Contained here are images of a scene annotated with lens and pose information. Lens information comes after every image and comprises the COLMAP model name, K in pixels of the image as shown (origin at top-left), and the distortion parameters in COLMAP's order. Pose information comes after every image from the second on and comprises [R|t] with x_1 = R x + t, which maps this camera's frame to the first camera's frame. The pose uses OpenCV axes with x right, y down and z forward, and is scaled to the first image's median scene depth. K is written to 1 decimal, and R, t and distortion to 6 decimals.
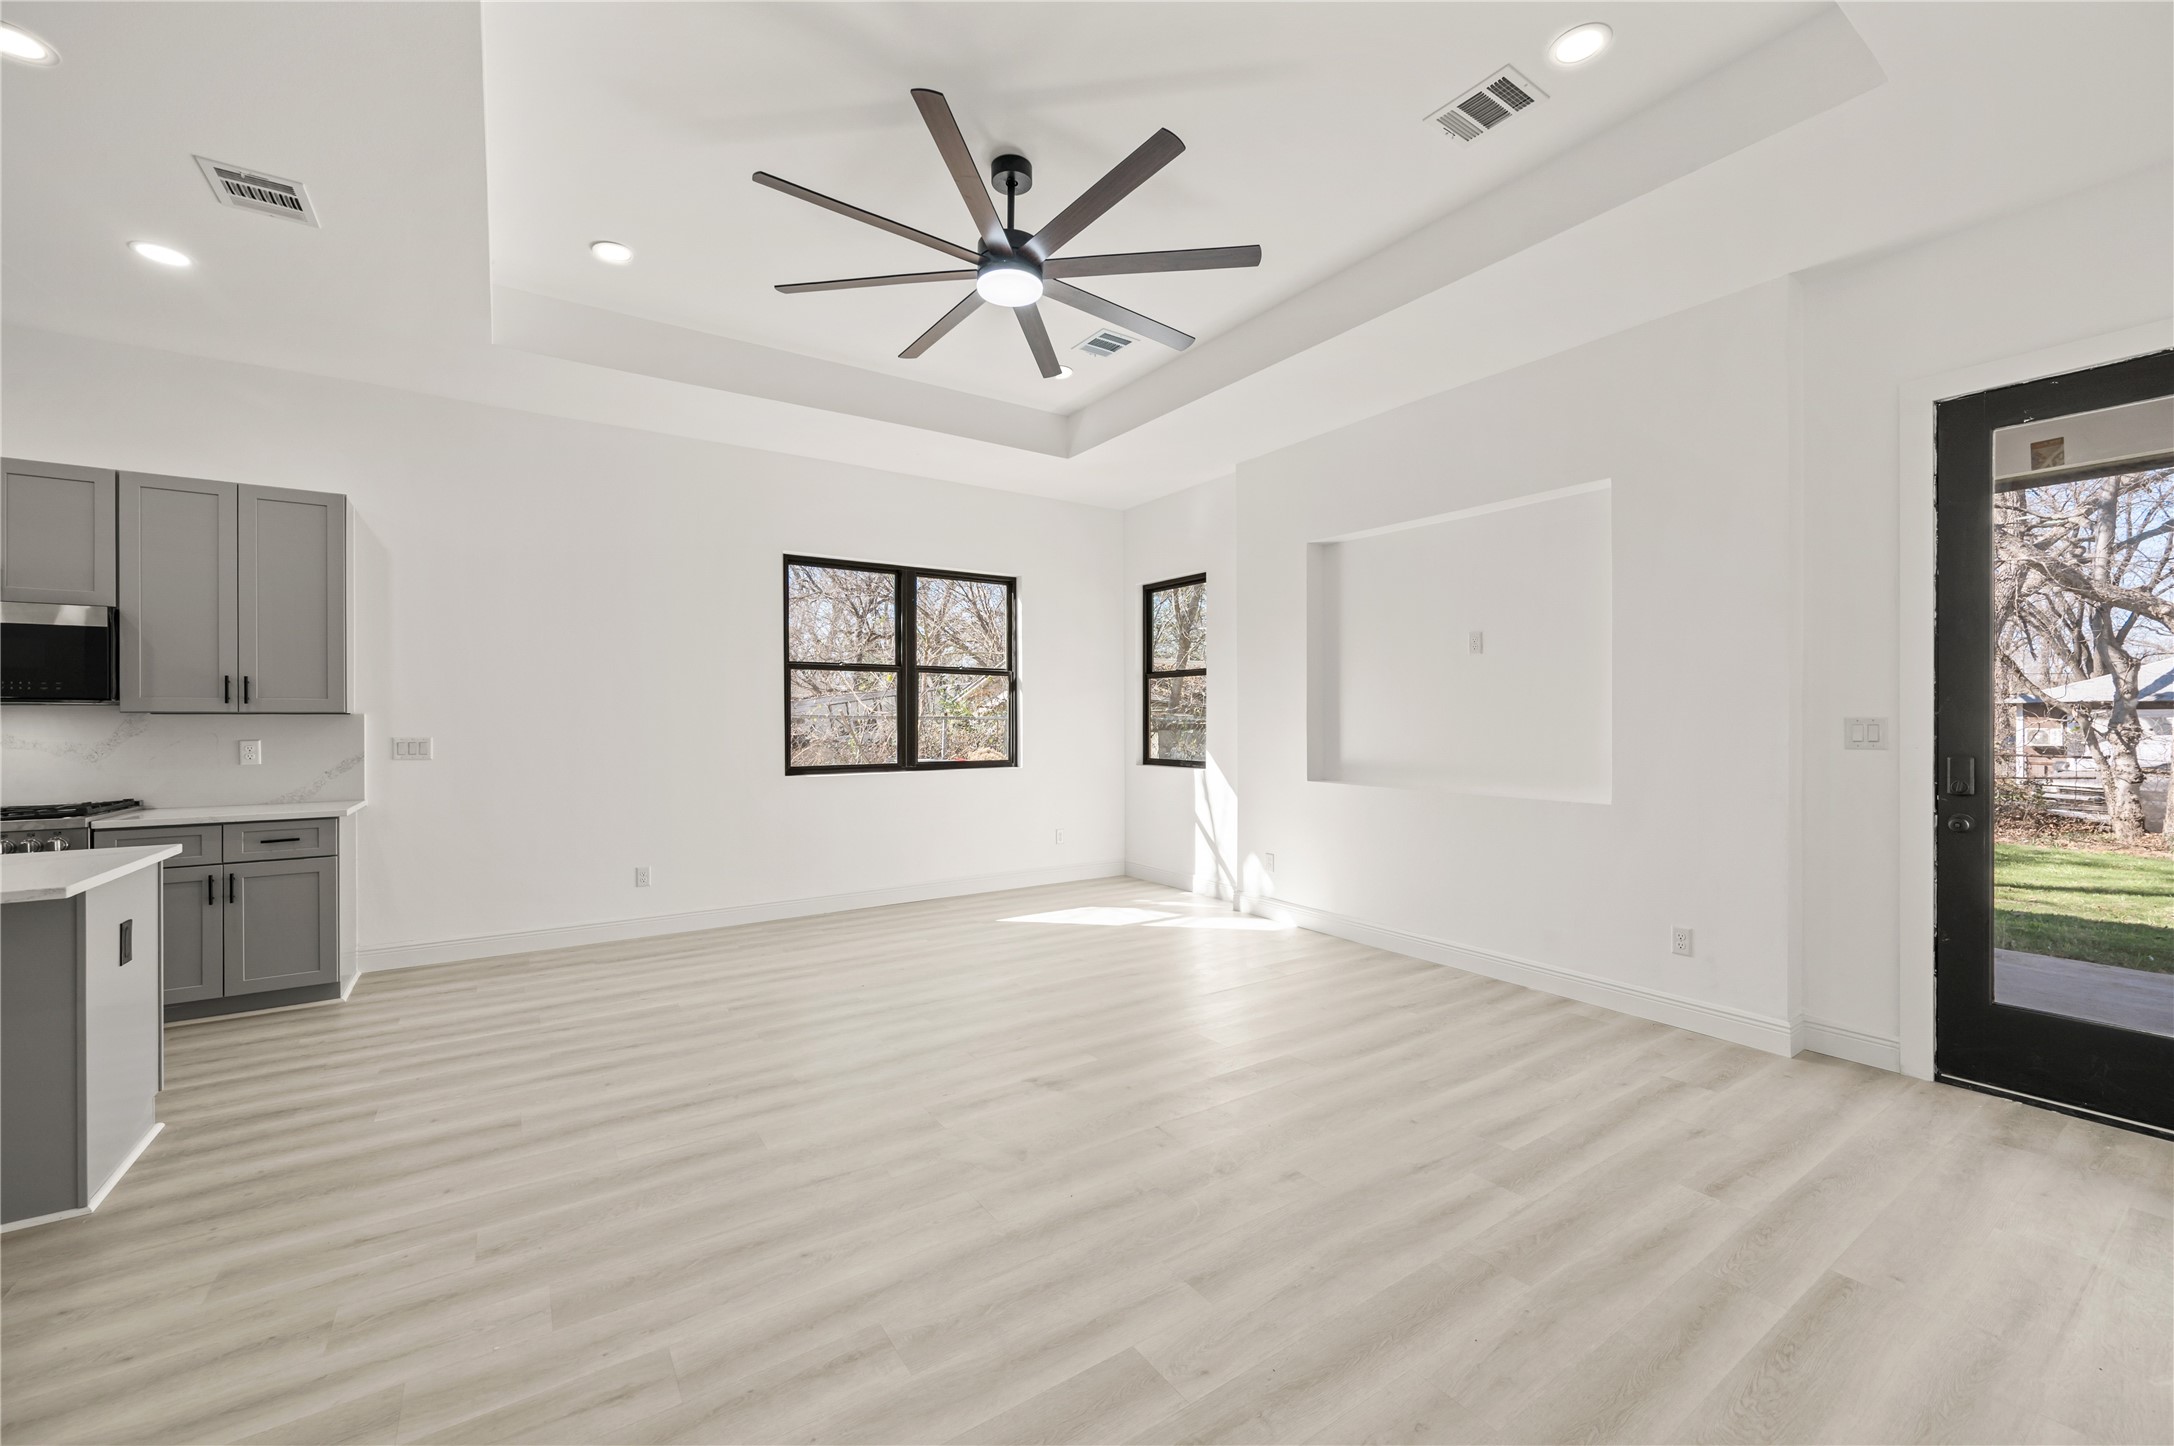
lens RADIAL K [[861.4, 0, 1093.9], [0, 861.4, 718.6], [0, 0, 1]] dist [-0.001590, -0.000087]
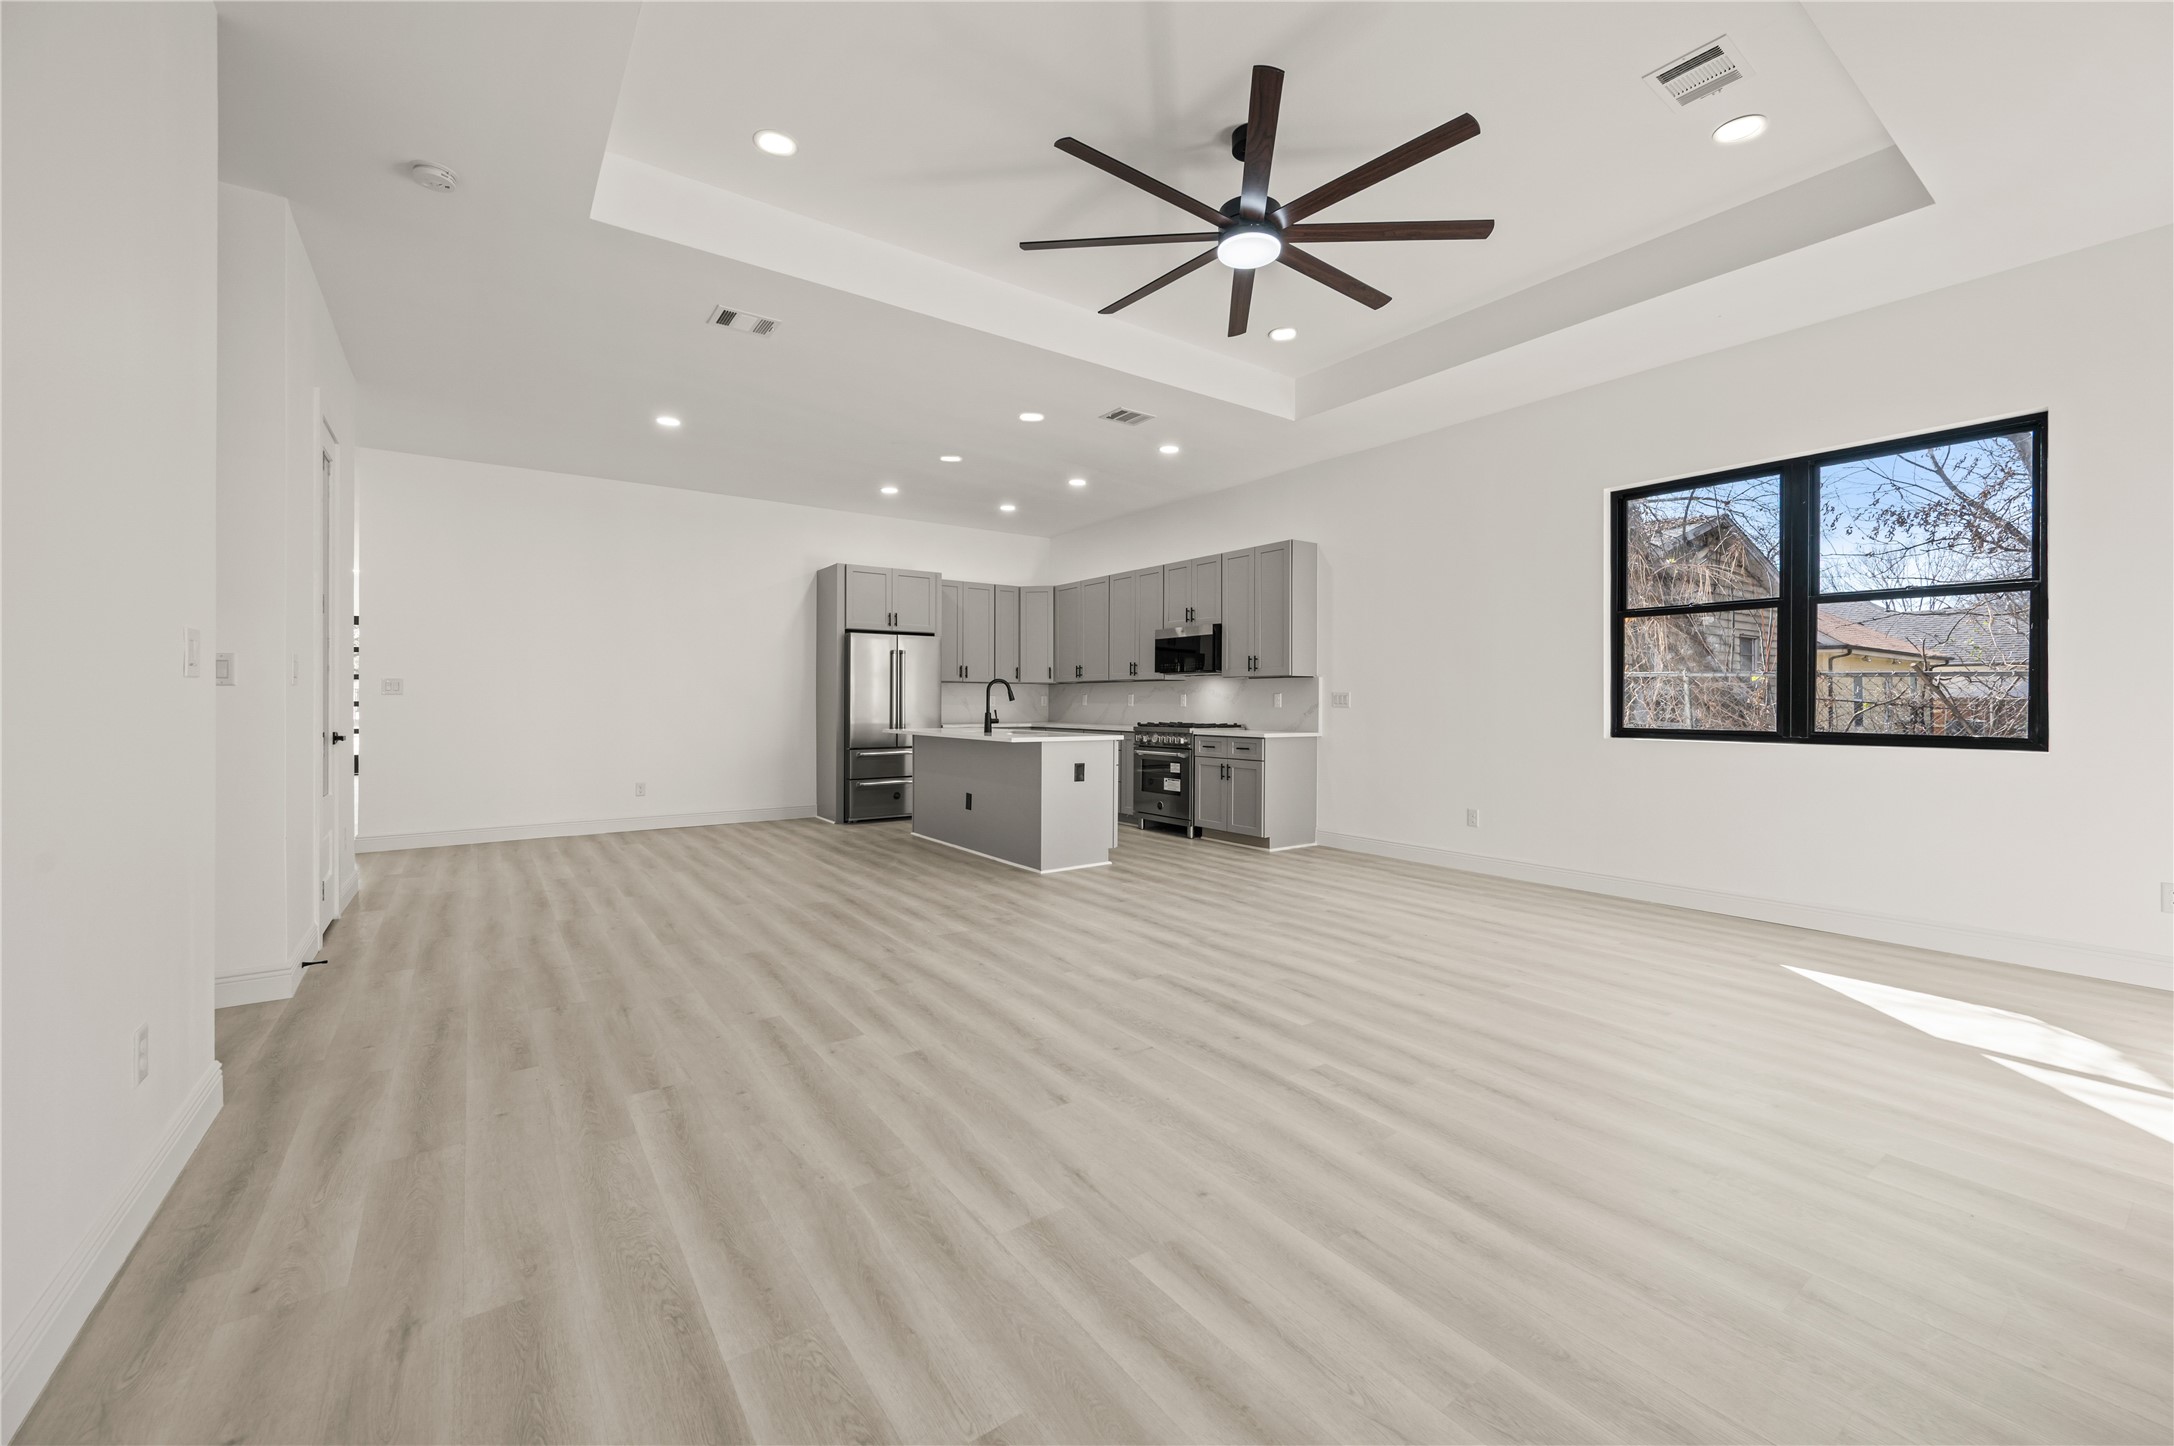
lens RADIAL K [[859.5, 0, 1093.6], [0, 859.5, 702.2], [0, 0, 1]] dist [-0.000573, -0.000298]
pose [[0.025655, 0.003203, -0.999666, 0.785817], [-0.002326, 0.999992, 0.003144, 0.042362], [0.999668, 0.002245, 0.025662, 0.647610]]
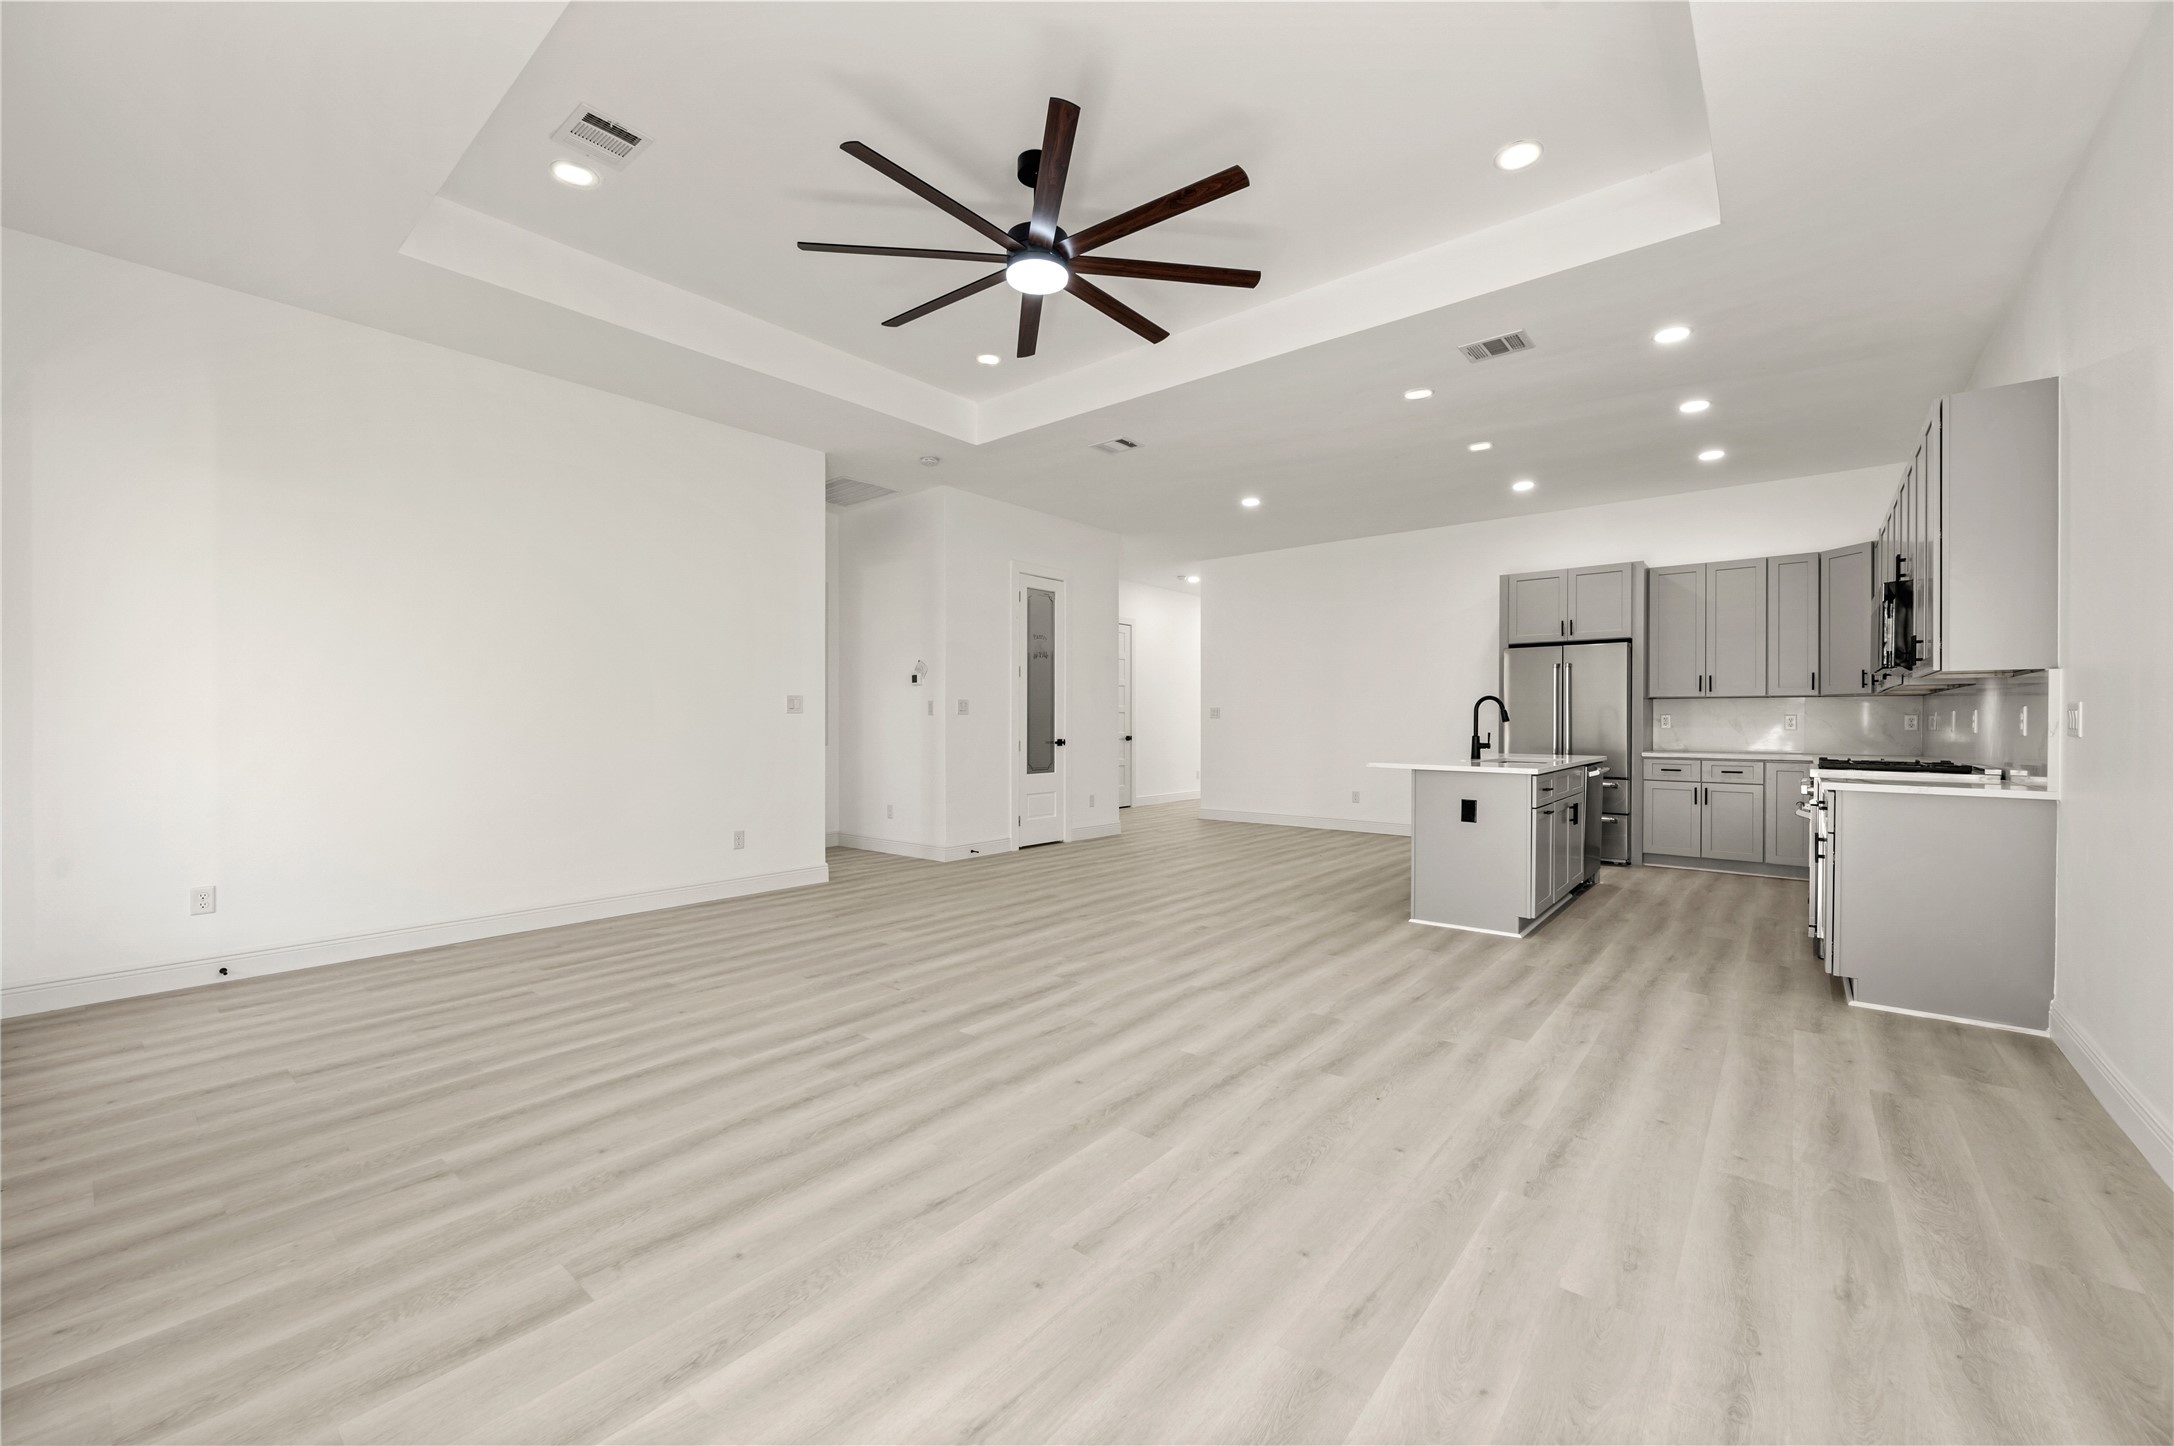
lens RADIAL K [[849.3, 0, 1095.0], [0, 849.3, 721.6], [0, 0, 1]] dist [-0.000635, -0.000072]
pose [[-0.960215, 0.000759, -0.279262, 0.106477], [0.000320, 0.999999, 0.001617, 0.042377], [0.279263, 0.001463, -0.960213, 1.678492]]
